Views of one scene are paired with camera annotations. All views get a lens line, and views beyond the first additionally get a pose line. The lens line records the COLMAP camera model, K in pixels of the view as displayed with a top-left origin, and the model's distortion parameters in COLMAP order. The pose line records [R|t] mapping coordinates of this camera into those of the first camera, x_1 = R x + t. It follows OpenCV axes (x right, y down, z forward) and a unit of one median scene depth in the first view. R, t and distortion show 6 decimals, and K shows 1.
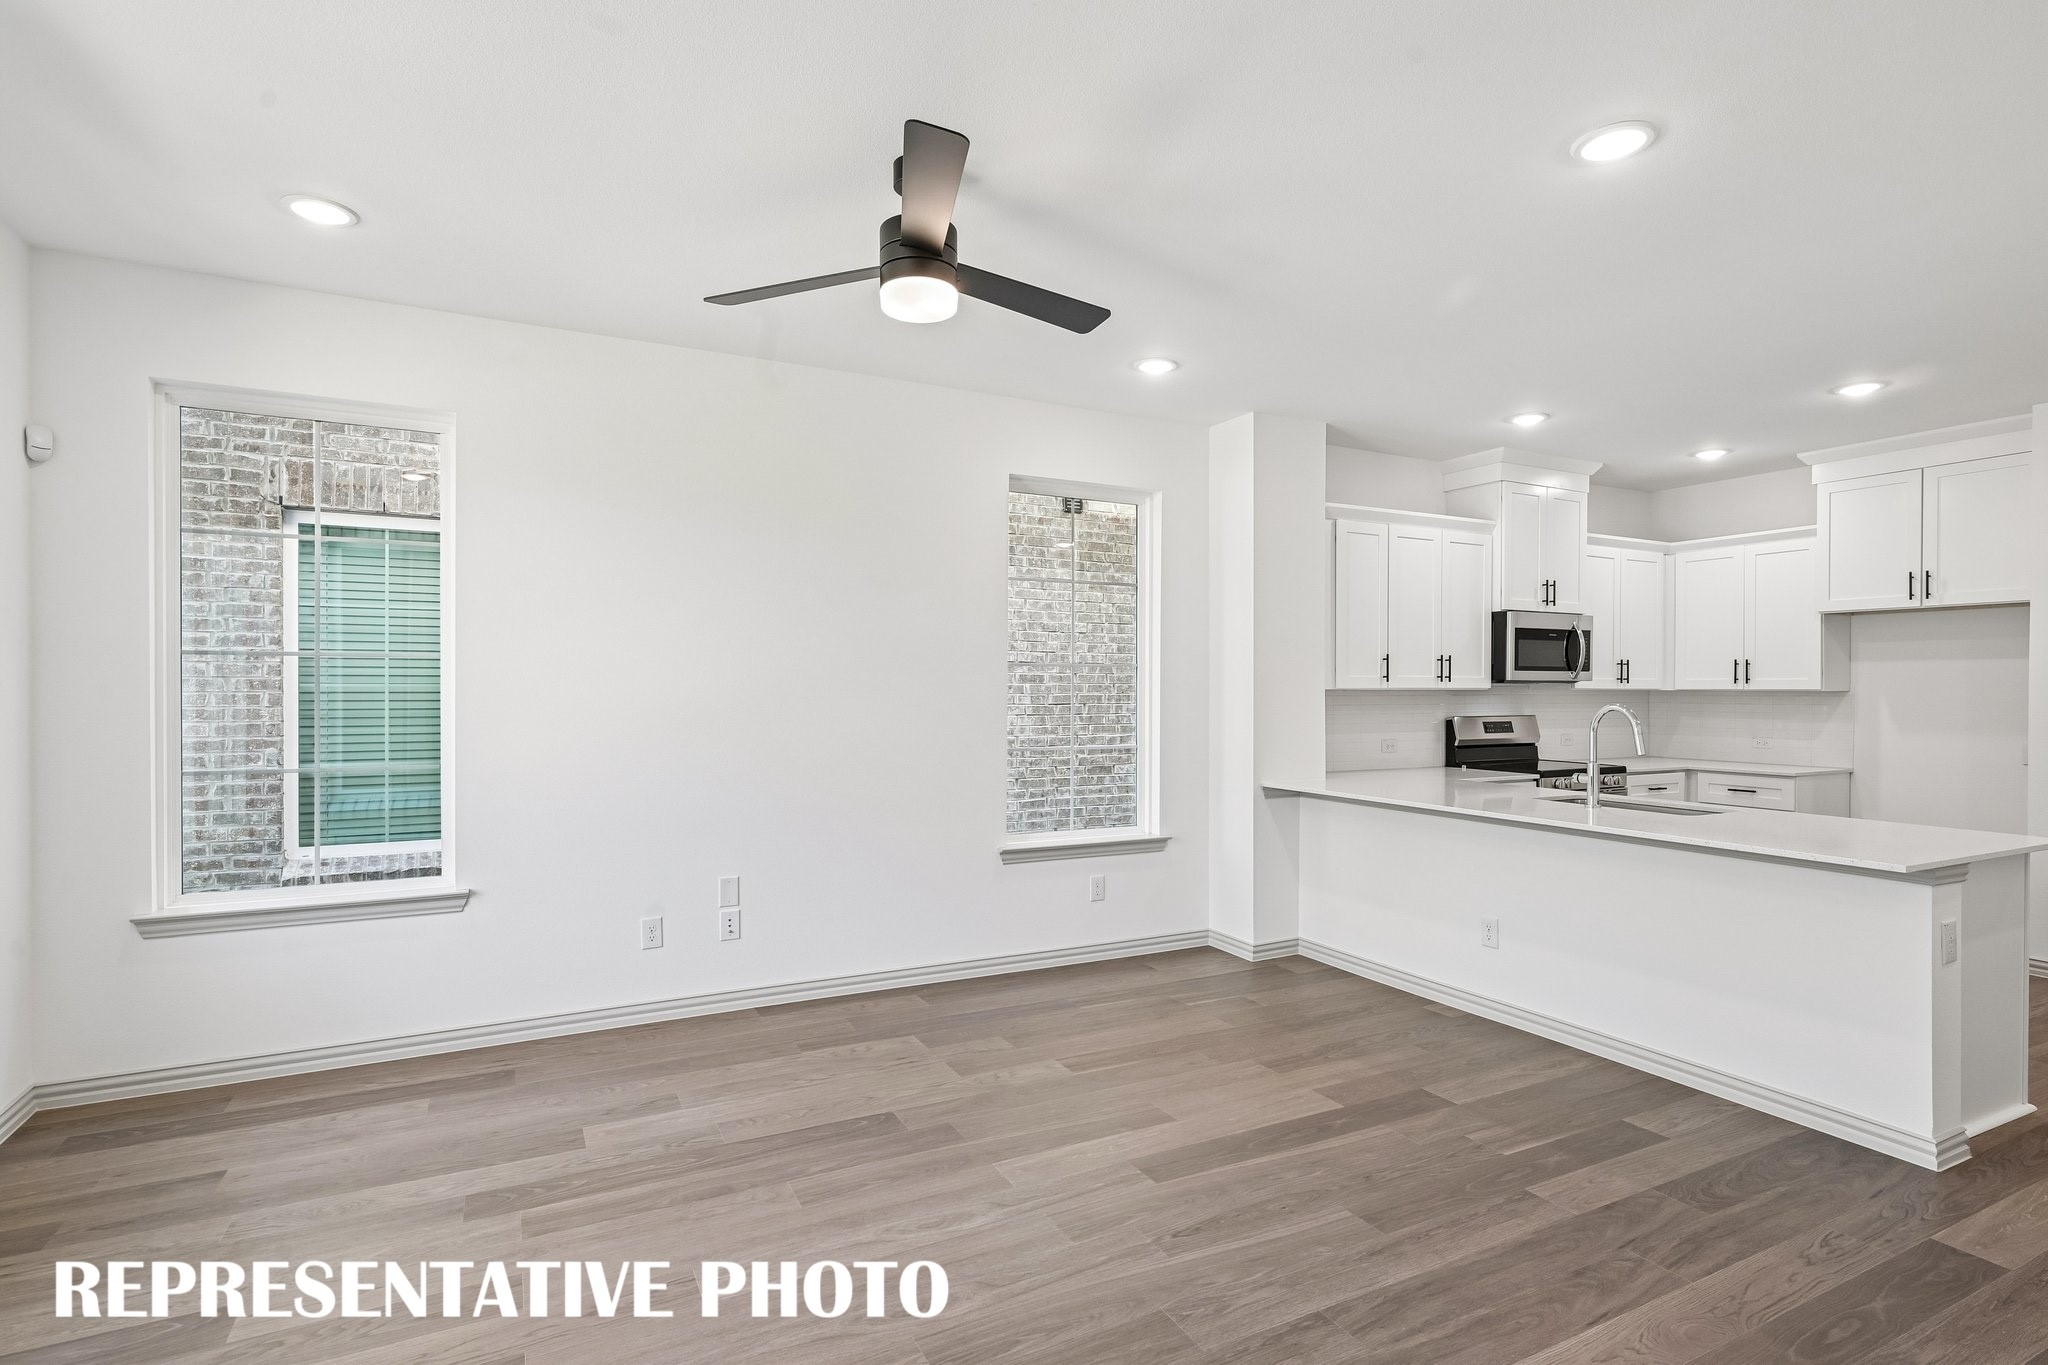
lens RADIAL K [[1028.9, 0, 1020.7], [0, 1028.9, 685.3], [0, 0, 1]] dist [-0.002875, 0.002415]
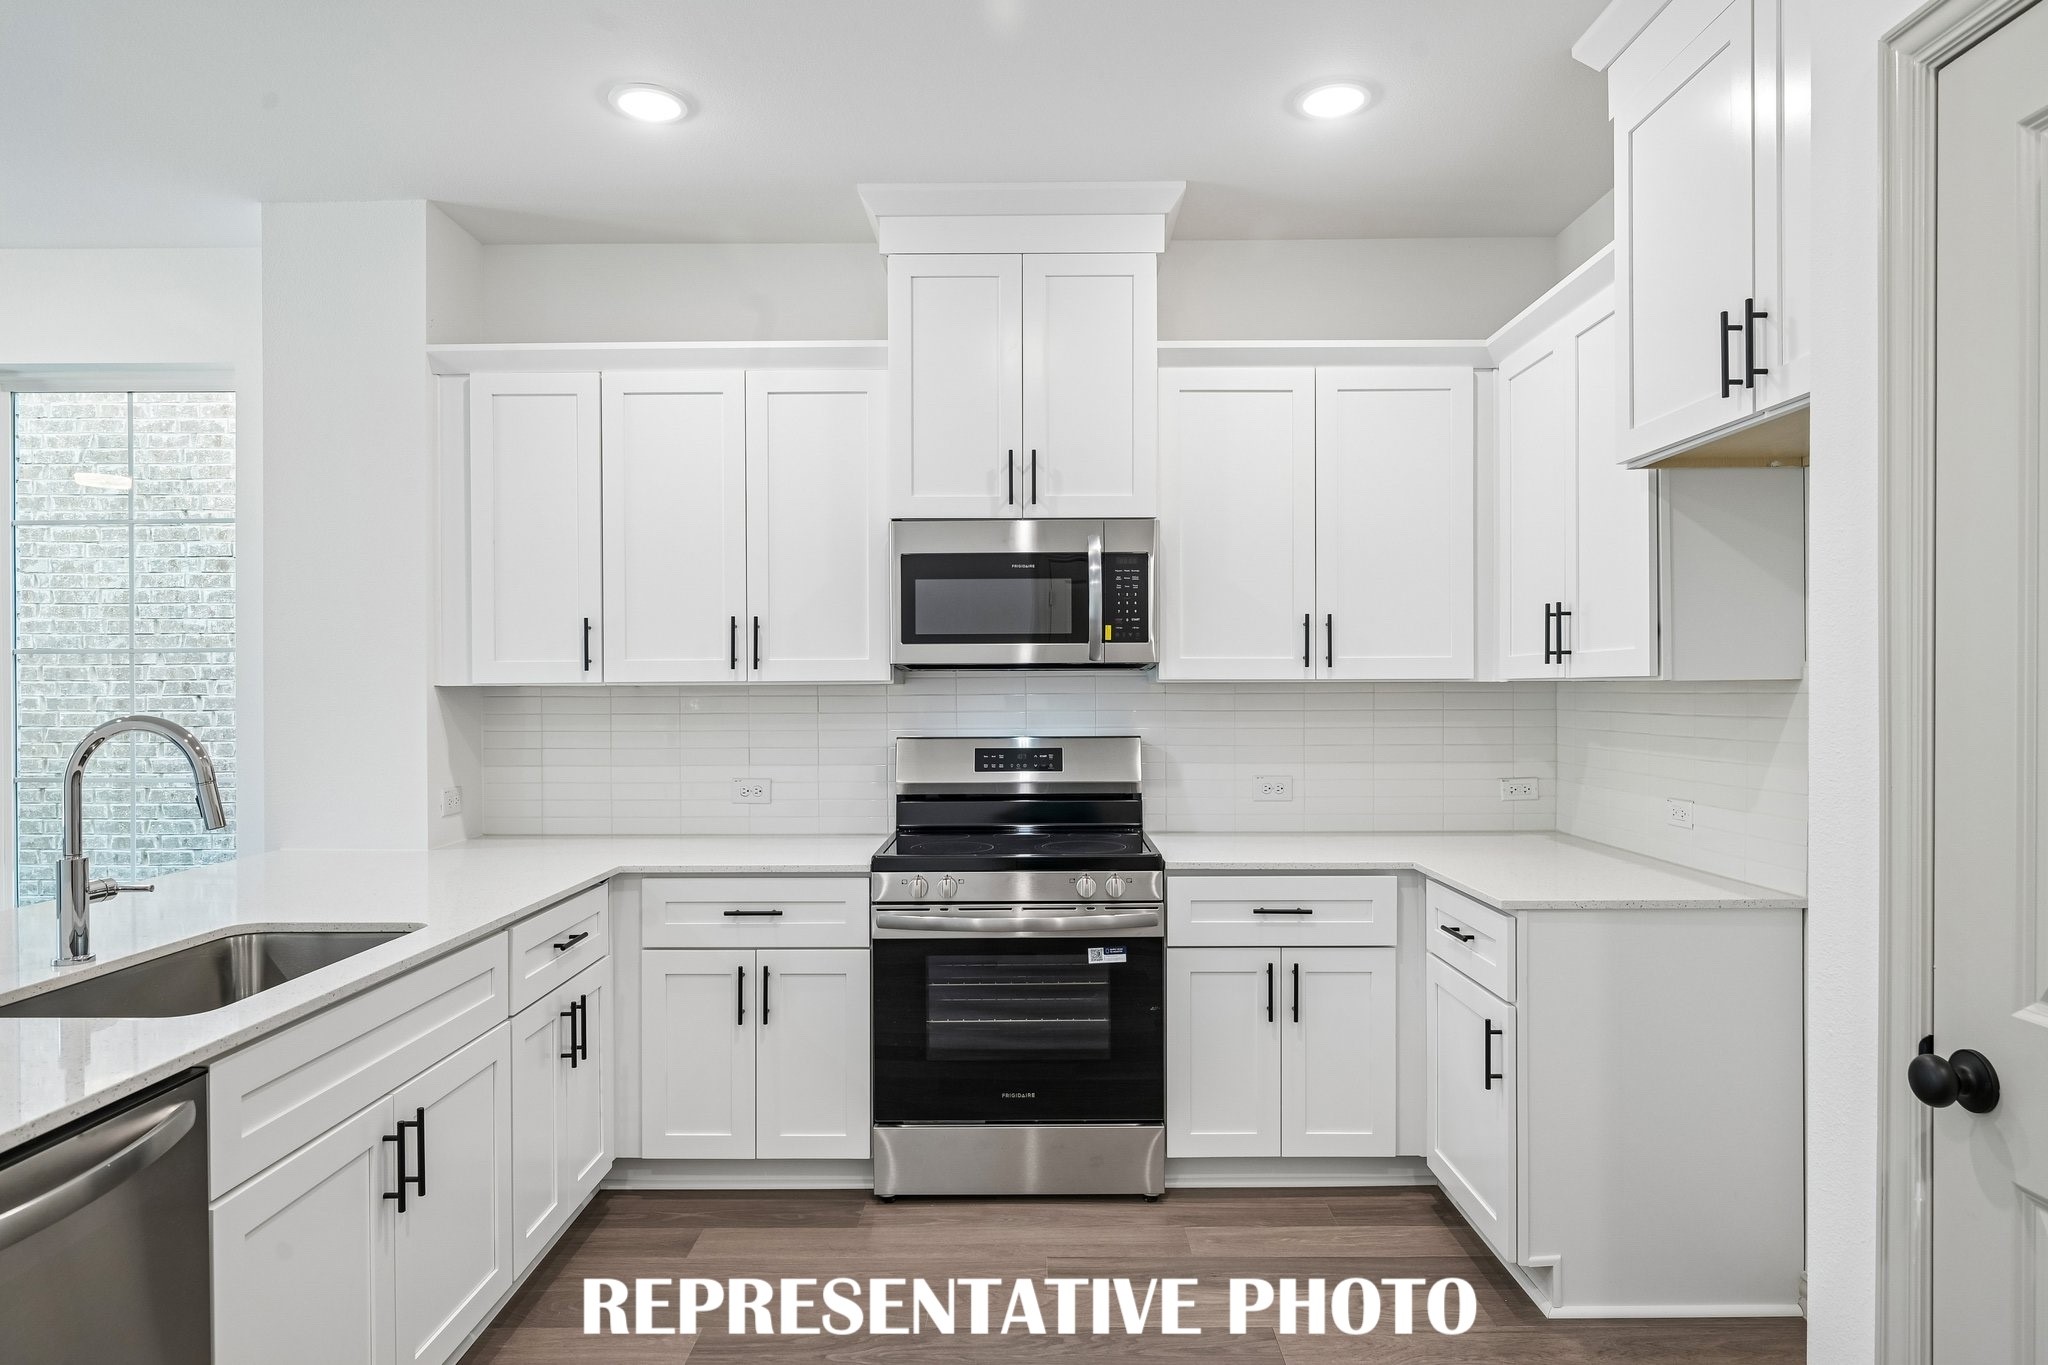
lens RADIAL K [[1208.3, 0, 1016.5], [0, 1208.3, 695.9], [0, 0, 1]] dist [-0.002512, 0.001242]
pose [[0.883326, -0.002138, -0.468754, 0.892024], [0.007481, 0.999927, 0.009536, 0.005572], [0.468700, -0.011930, 0.883277, 0.588422]]
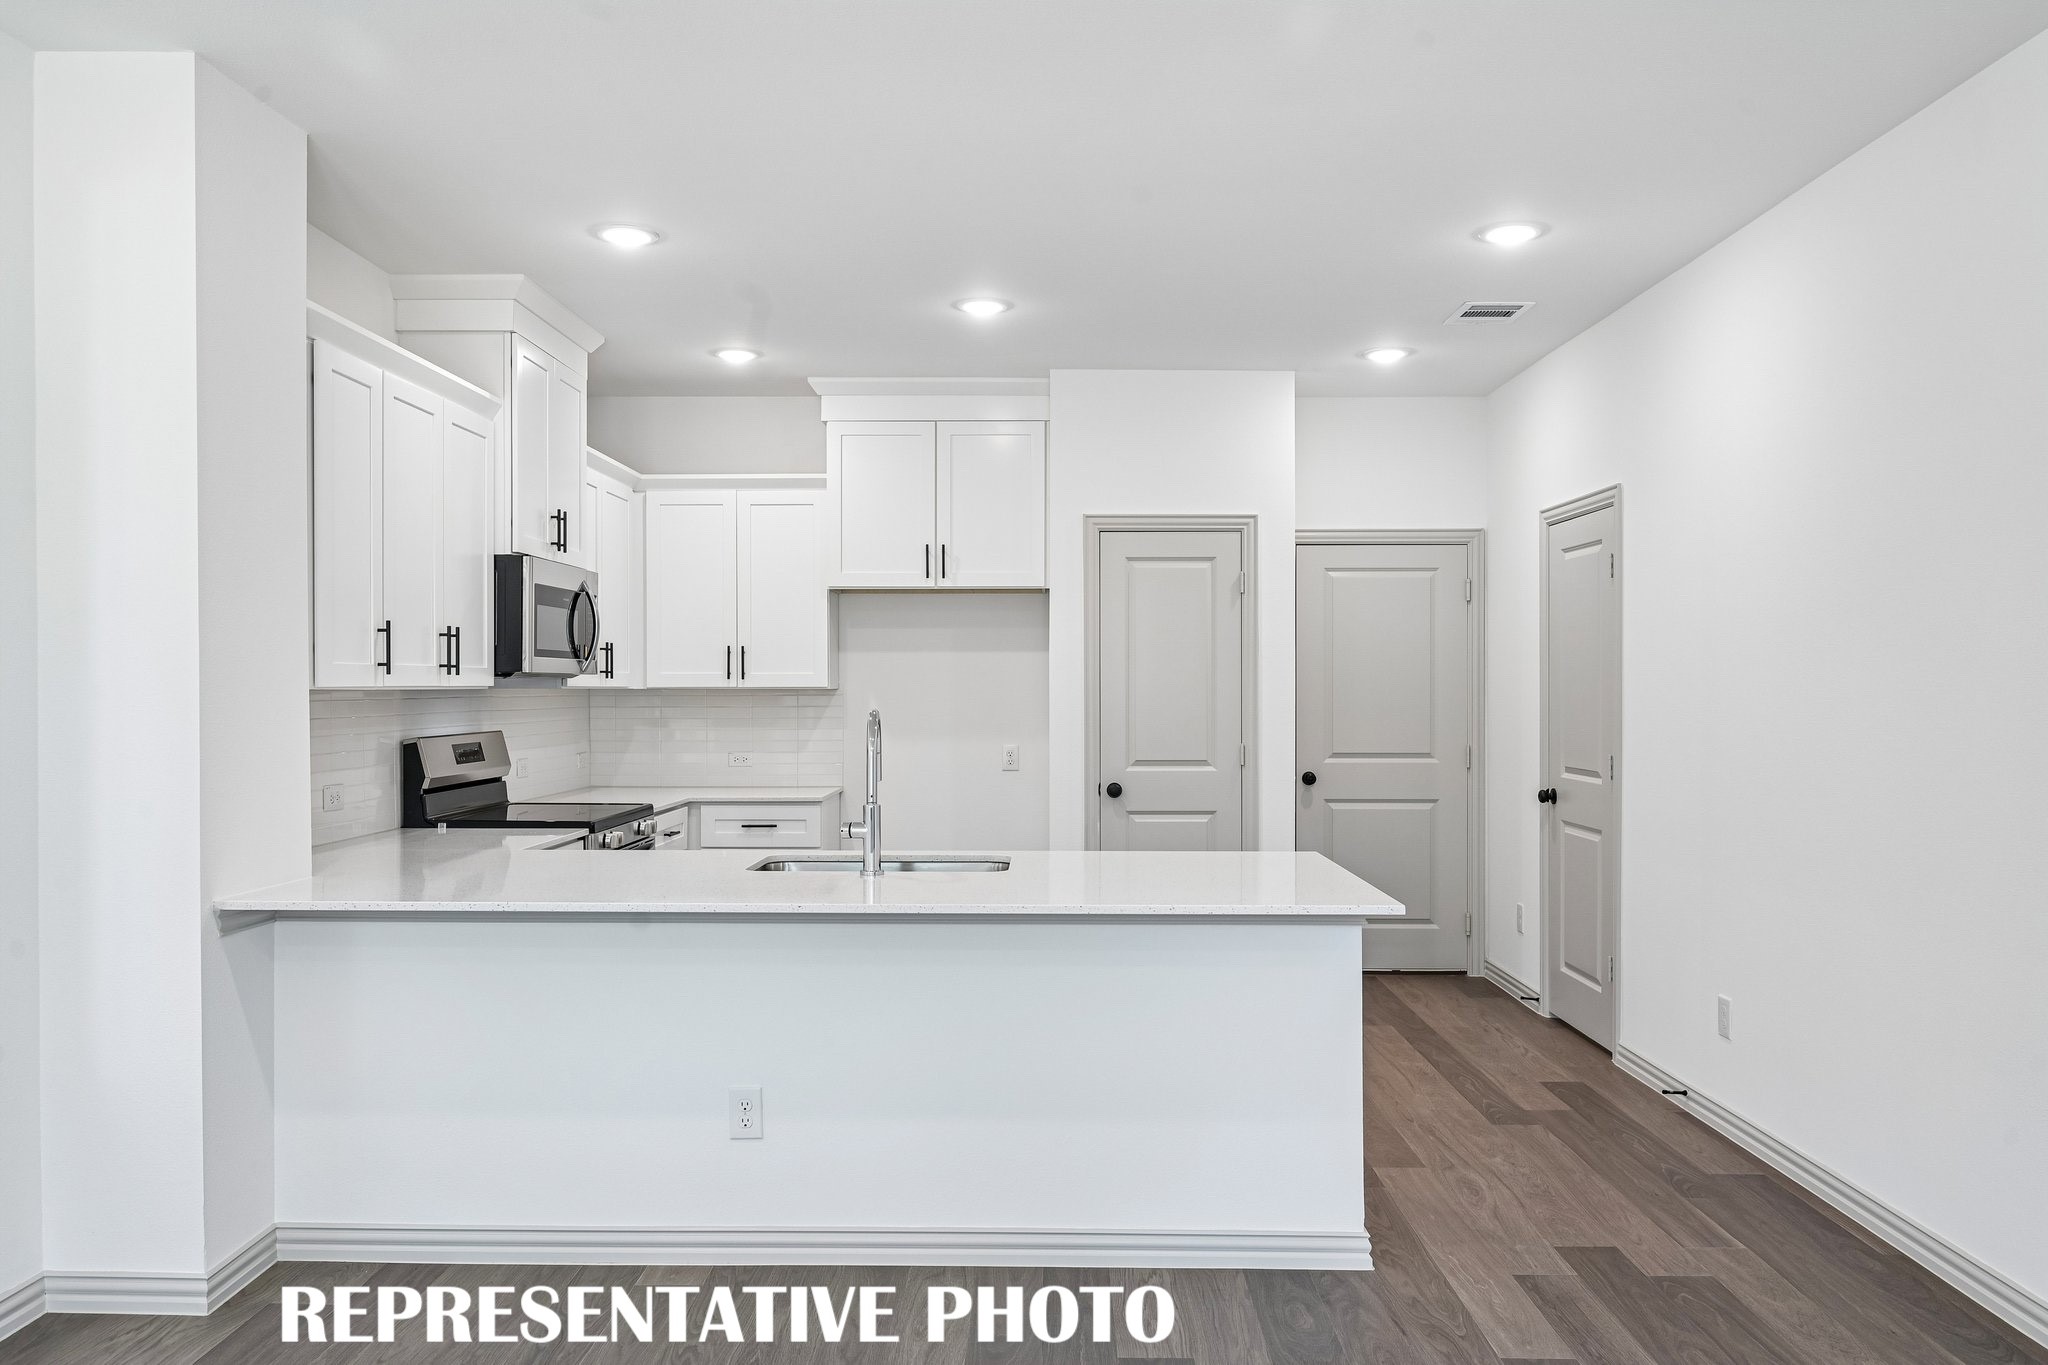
lens RADIAL K [[1487.6, 0, 1039.5], [0, 1487.6, 694.9], [0, 0, 1]] dist [-0.002090, -0.001264]
pose [[0.466724, -0.007686, 0.884370, -0.160227], [0.000496, 0.999964, 0.008430, 0.000698], [-0.884403, -0.003496, 0.466711, 0.383871]]
